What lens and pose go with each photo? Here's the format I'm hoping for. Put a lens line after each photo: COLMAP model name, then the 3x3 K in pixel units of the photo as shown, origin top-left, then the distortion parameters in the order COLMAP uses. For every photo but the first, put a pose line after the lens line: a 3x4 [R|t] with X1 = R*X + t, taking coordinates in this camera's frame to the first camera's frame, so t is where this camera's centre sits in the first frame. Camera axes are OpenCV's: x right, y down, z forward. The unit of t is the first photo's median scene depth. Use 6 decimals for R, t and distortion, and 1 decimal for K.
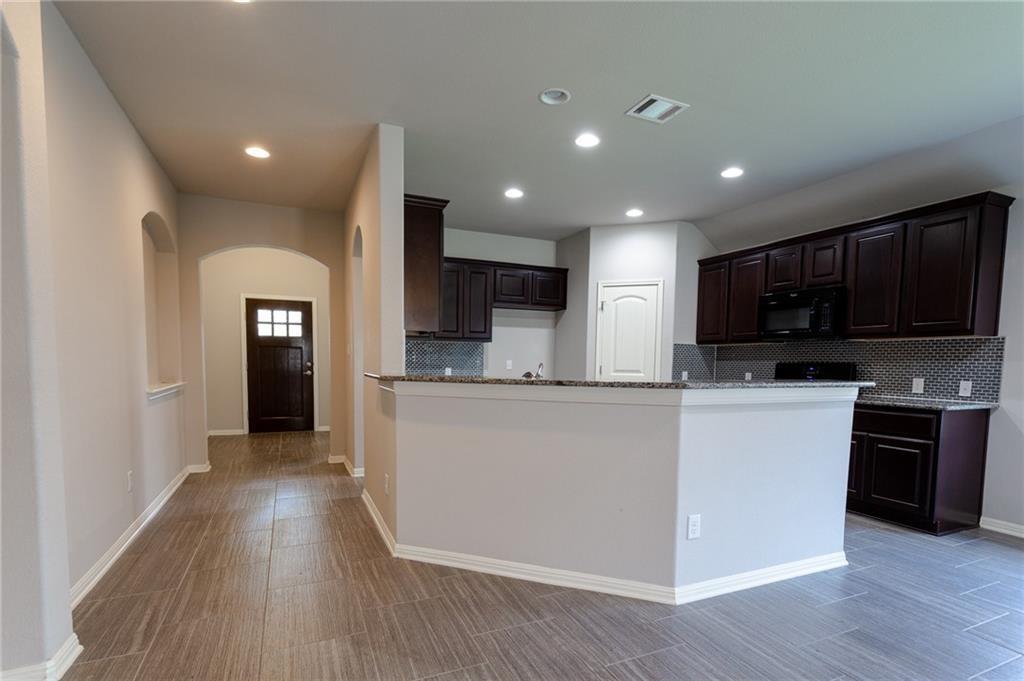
lens RADIAL K [[501.3, 0, 520.6], [0, 501.3, 399.7], [0, 0, 1]] dist [-0.001456, 0.001403]
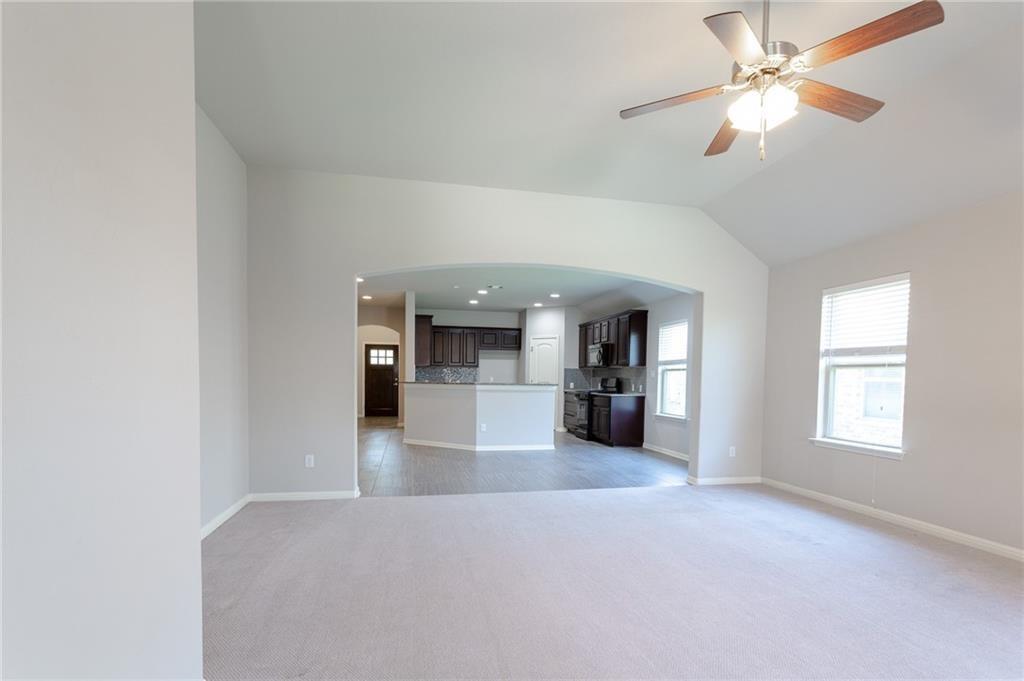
lens RADIAL K [[507.7, 0, 517.9], [0, 507.7, 397.3], [0, 0, 1]] dist [0.003678, 0.001273]
pose [[0.976065, 0.006850, -0.217369, 0.521513], [-0.015644, 0.999126, -0.038761, 0.073863], [0.216914, 0.041234, 0.975320, -0.884790]]
